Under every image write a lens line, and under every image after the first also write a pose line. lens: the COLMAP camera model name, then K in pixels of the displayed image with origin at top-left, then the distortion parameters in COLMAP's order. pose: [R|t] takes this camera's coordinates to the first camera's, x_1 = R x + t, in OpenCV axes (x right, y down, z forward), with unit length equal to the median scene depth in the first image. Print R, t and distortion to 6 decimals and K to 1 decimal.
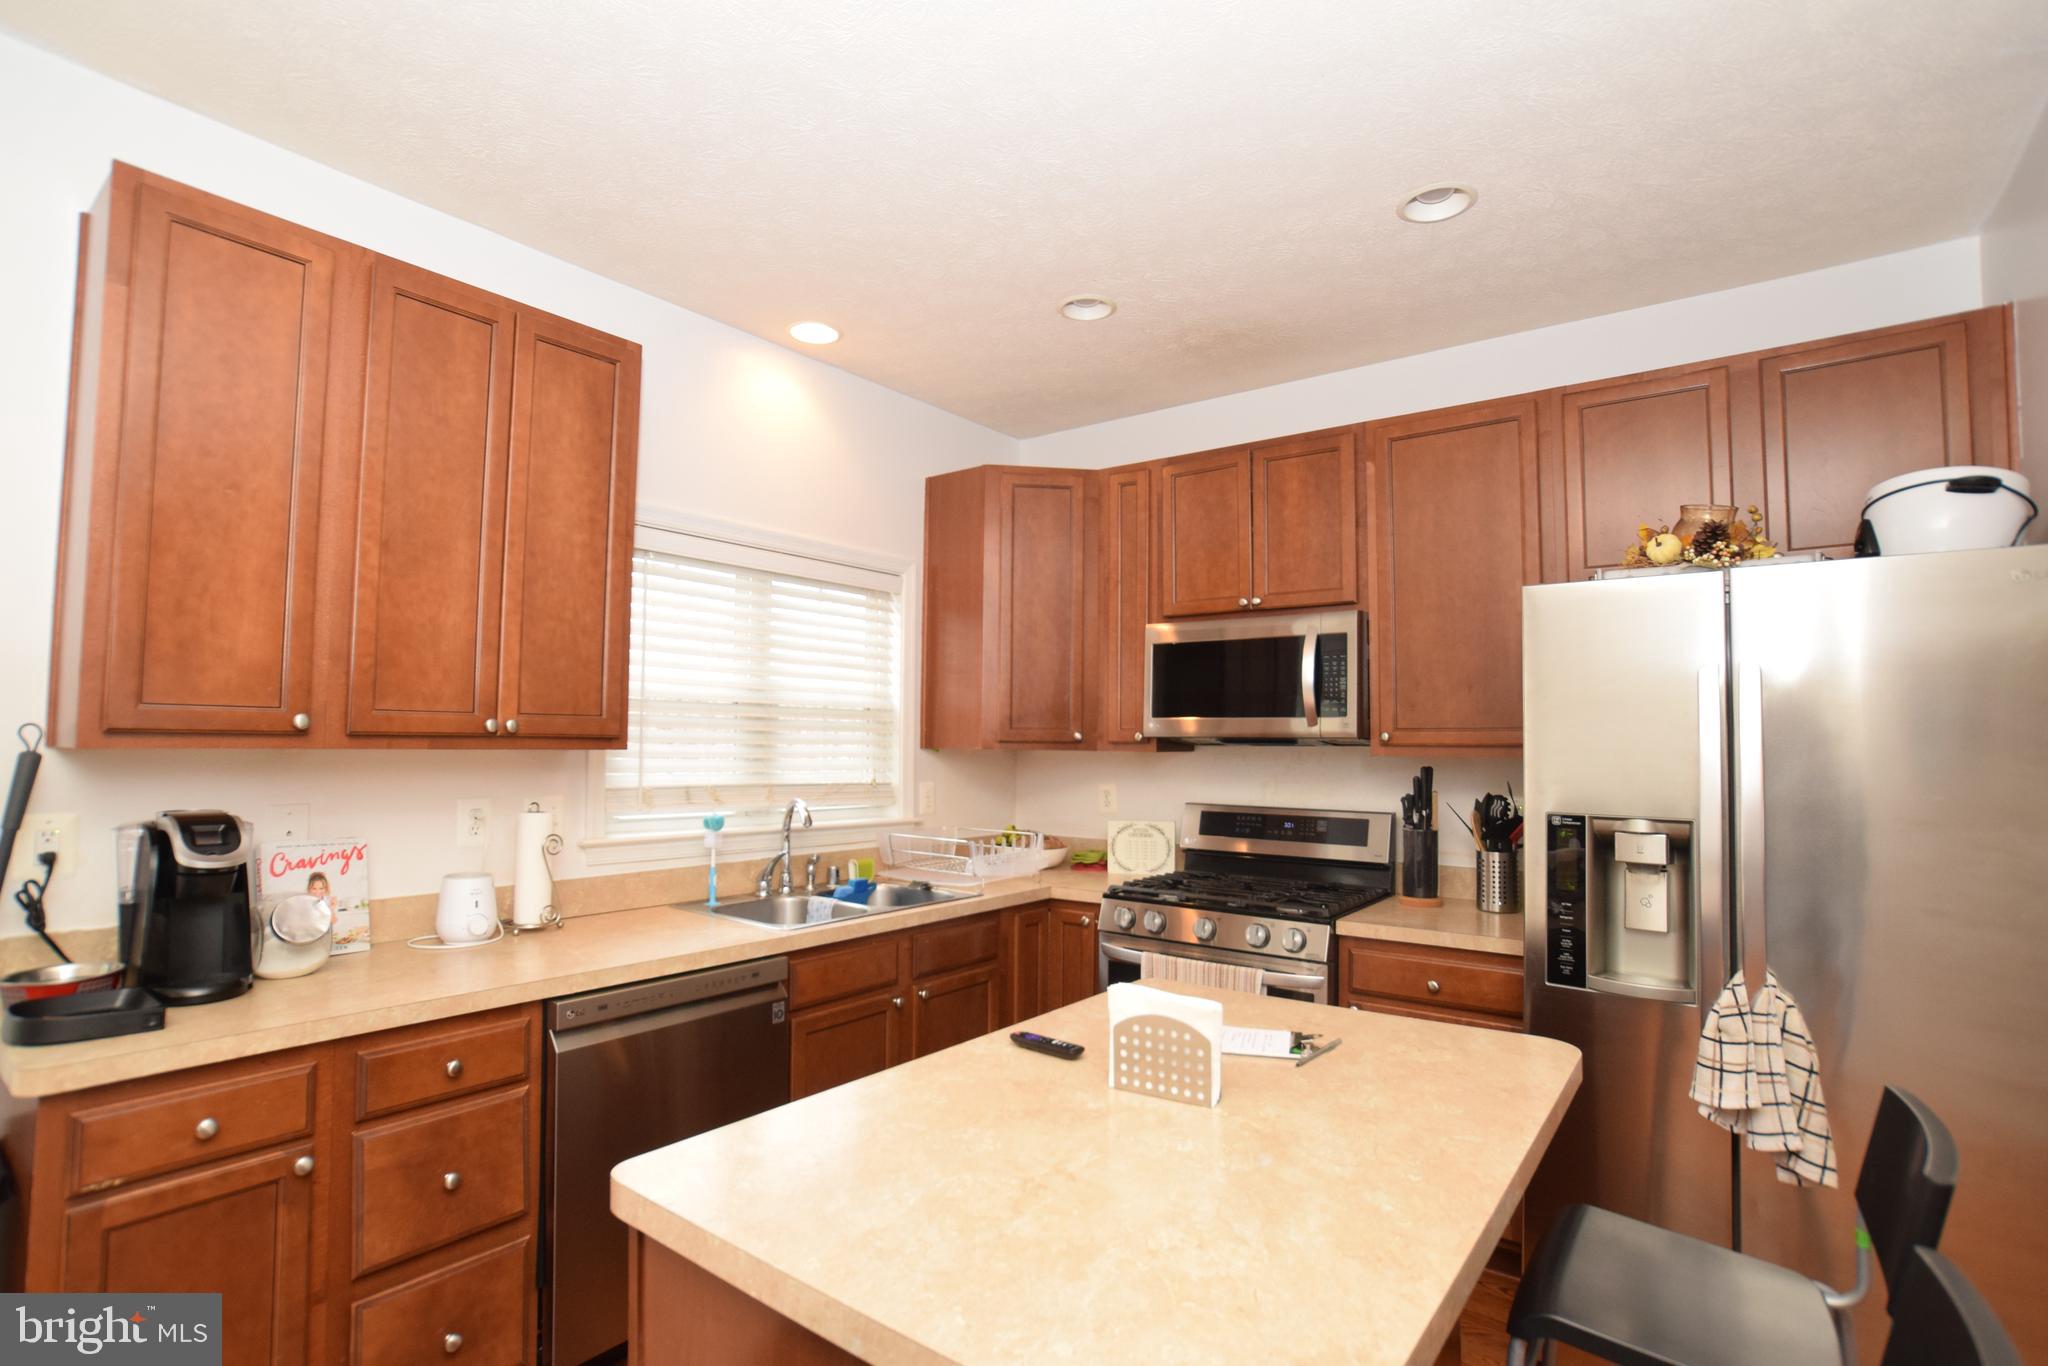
lens RADIAL K [[988.5, 0, 957.4], [0, 988.5, 685.8], [0, 0, 1]] dist [-0.057216, 0.023766]
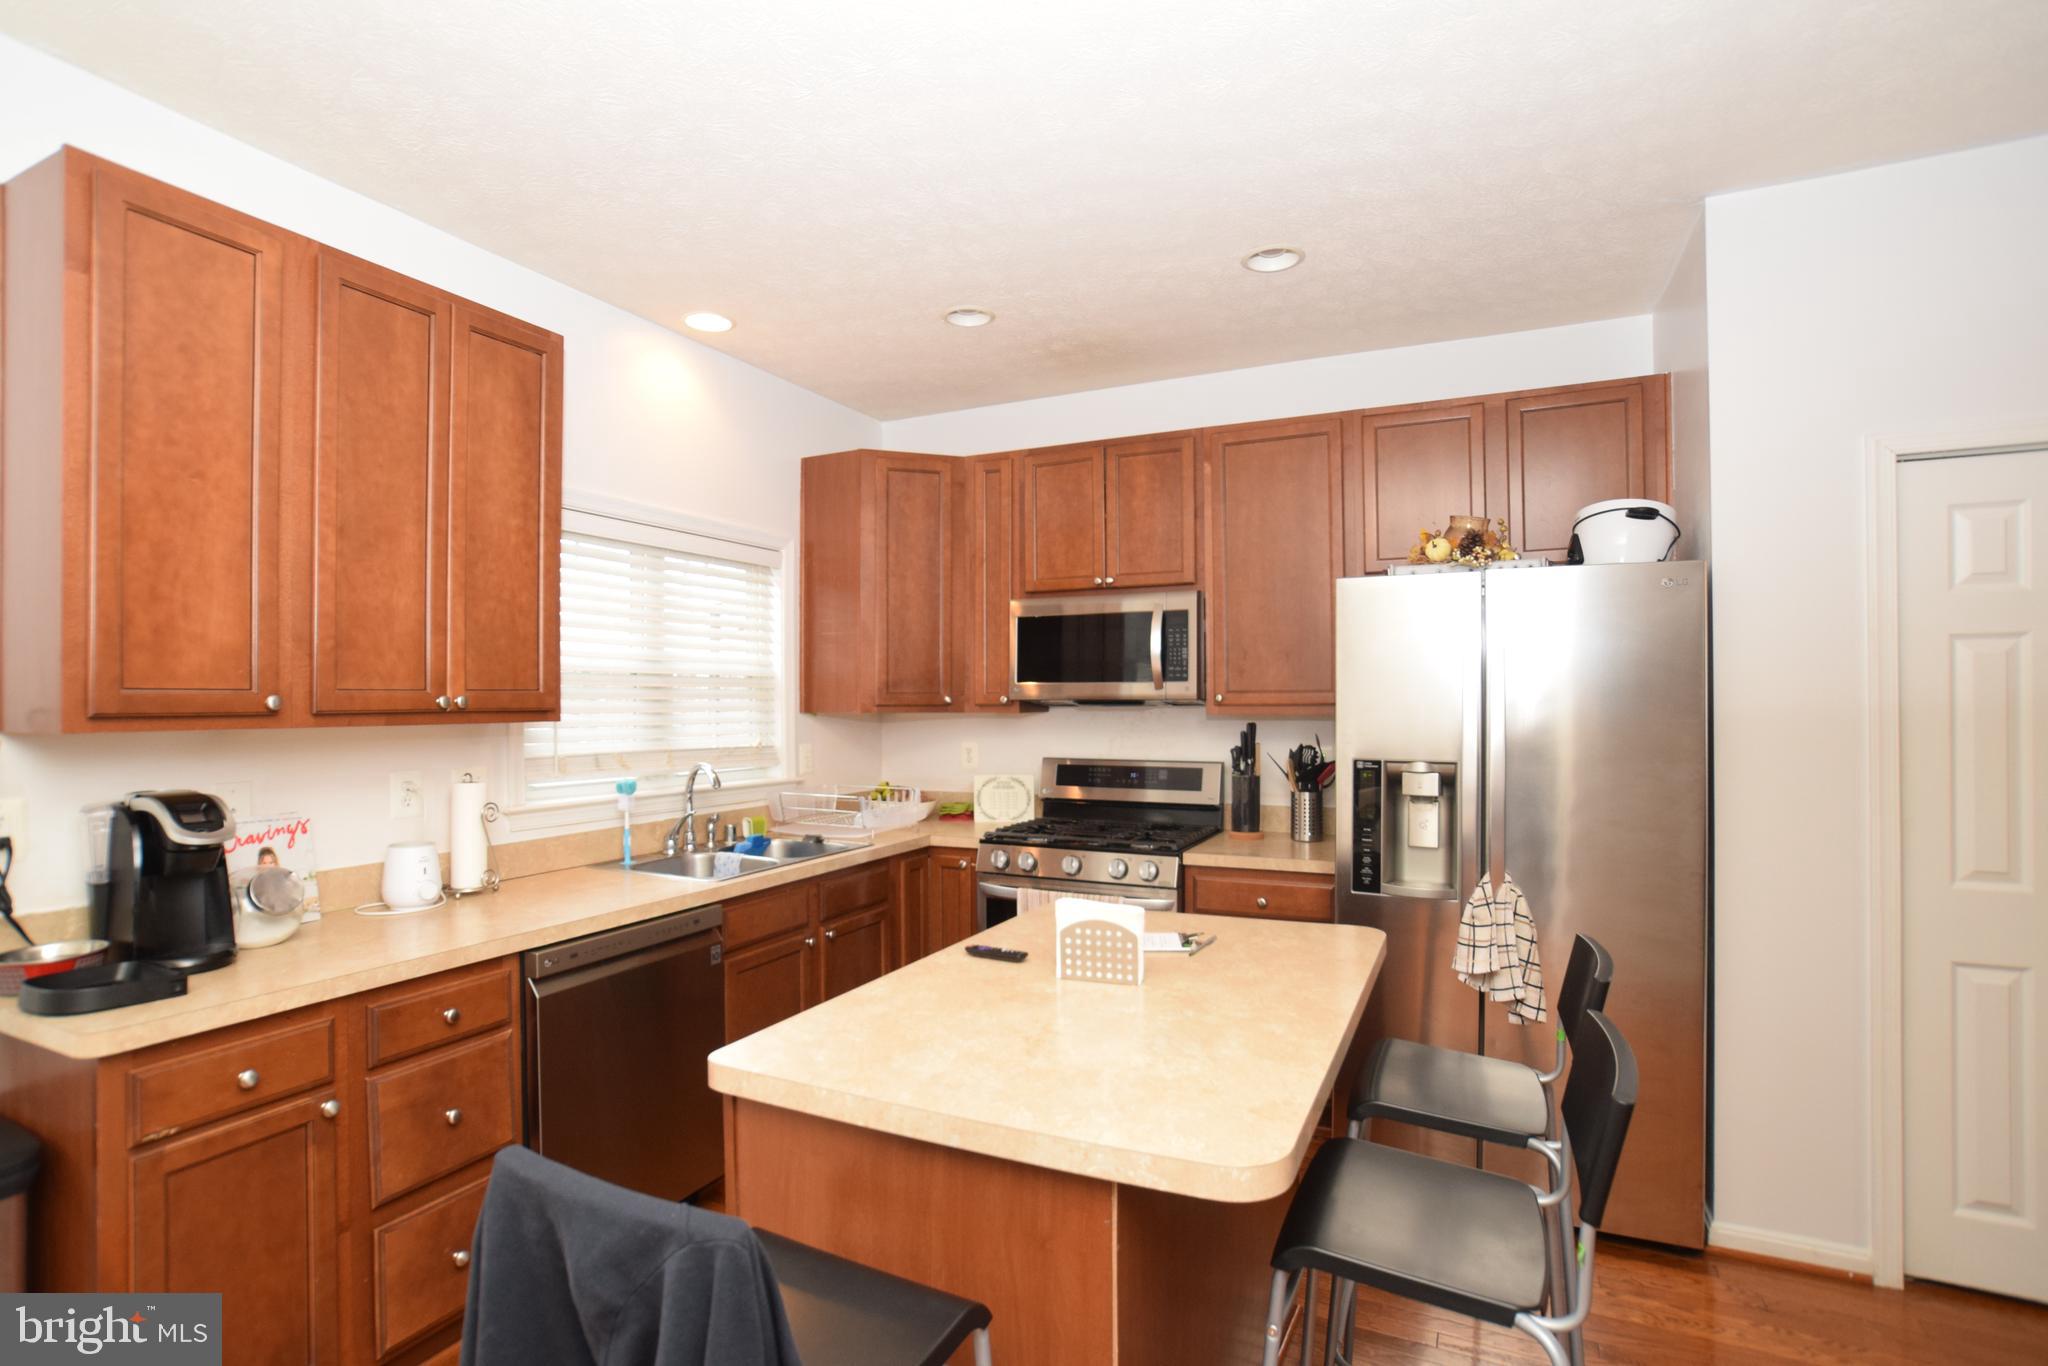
lens RADIAL K [[988.5, 0, 957.4], [0, 988.5, 685.8], [0, 0, 1]] dist [-0.057216, 0.023766]
pose [[0.981500, -0.012100, 0.191080, -0.138468], [0.003998, 0.999079, 0.042730, -0.020591], [-0.191421, -0.041175, 0.980644, -0.148556]]
